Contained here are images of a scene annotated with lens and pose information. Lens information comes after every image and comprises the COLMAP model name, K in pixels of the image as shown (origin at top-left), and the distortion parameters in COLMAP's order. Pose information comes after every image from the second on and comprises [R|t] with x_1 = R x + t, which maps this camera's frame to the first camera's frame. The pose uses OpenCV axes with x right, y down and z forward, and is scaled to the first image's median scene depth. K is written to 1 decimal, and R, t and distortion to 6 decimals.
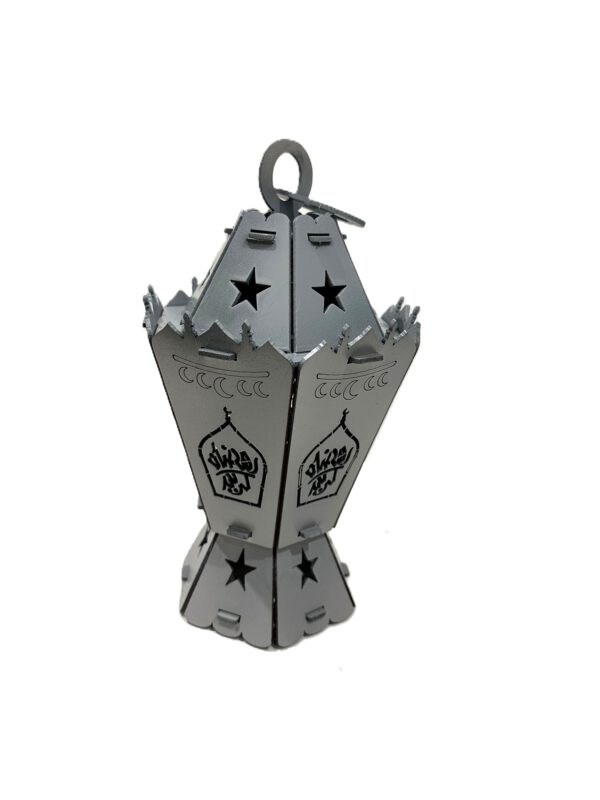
lens RADIAL K [[620.0, 0, 299.7], [0, 620.0, 416.6], [0, 0, 1]] dist [0.051376, -0.001633]
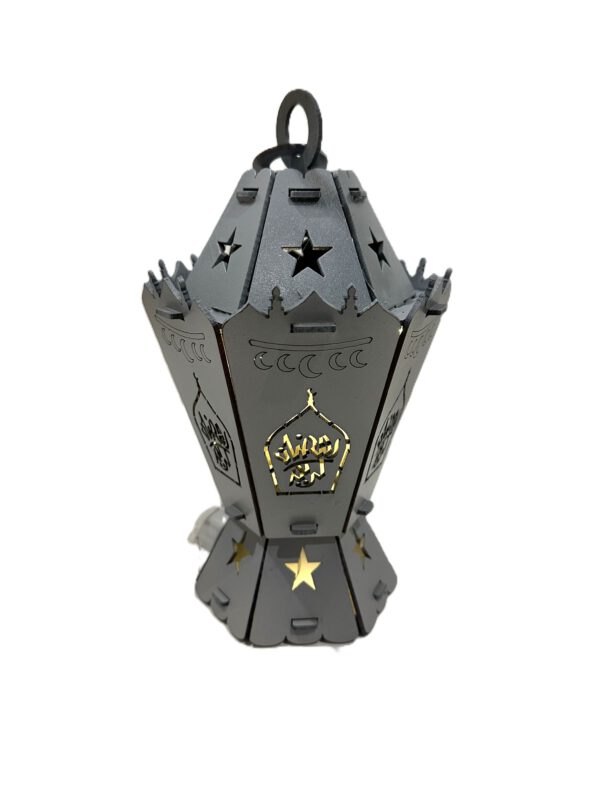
lens RADIAL K [[620.0, 0, 299.7], [0, 620.0, 416.6], [0, 0, 1]] dist [0.051376, -0.001633]
pose [[0.885226, -0.217793, 0.411024, -0.478840], [0.212755, 0.975347, 0.058603, -0.029998], [-0.413654, 0.035571, 0.909739, 0.186976]]
